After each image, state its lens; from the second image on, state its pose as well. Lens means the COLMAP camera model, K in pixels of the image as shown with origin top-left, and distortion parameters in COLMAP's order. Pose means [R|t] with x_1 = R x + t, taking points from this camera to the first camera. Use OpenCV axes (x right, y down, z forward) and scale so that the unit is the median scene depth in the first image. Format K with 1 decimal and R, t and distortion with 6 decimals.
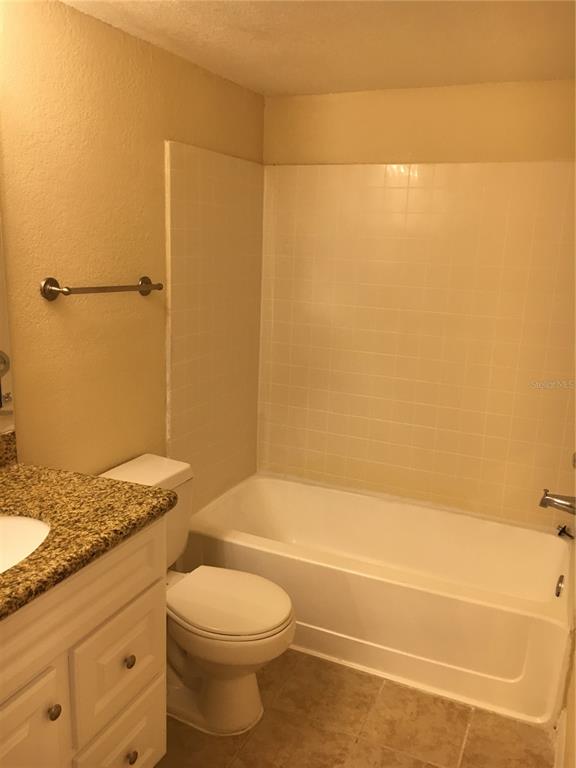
lens RADIAL K [[652.4, 0, 288.6], [0, 652.4, 381.1], [0, 0, 1]] dist [0.085608, -0.114130]
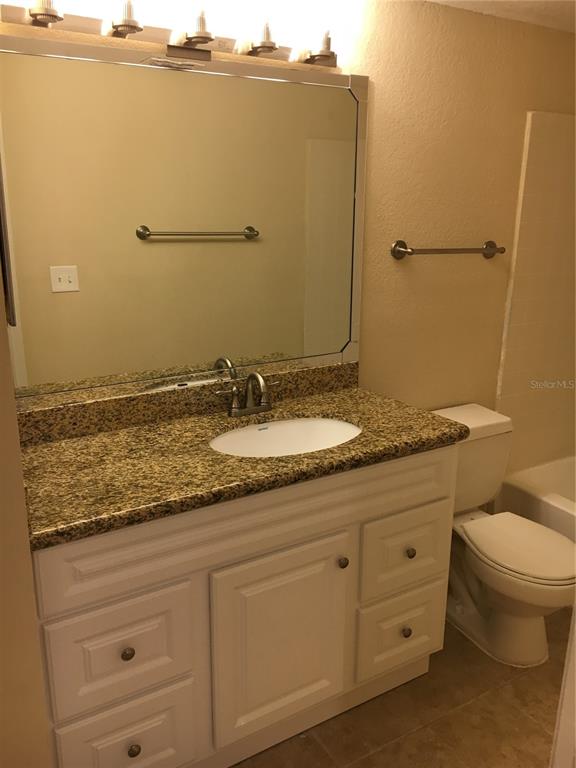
lens RADIAL K [[652.4, 0, 288.6], [0, 652.4, 381.1], [0, 0, 1]] dist [0.085608, -0.114130]
pose [[0.823475, 0.129239, -0.552437, 0.174161], [-0.106888, 0.991613, 0.072653, 0.035036], [0.557193, -0.000779, 0.830383, -0.120307]]
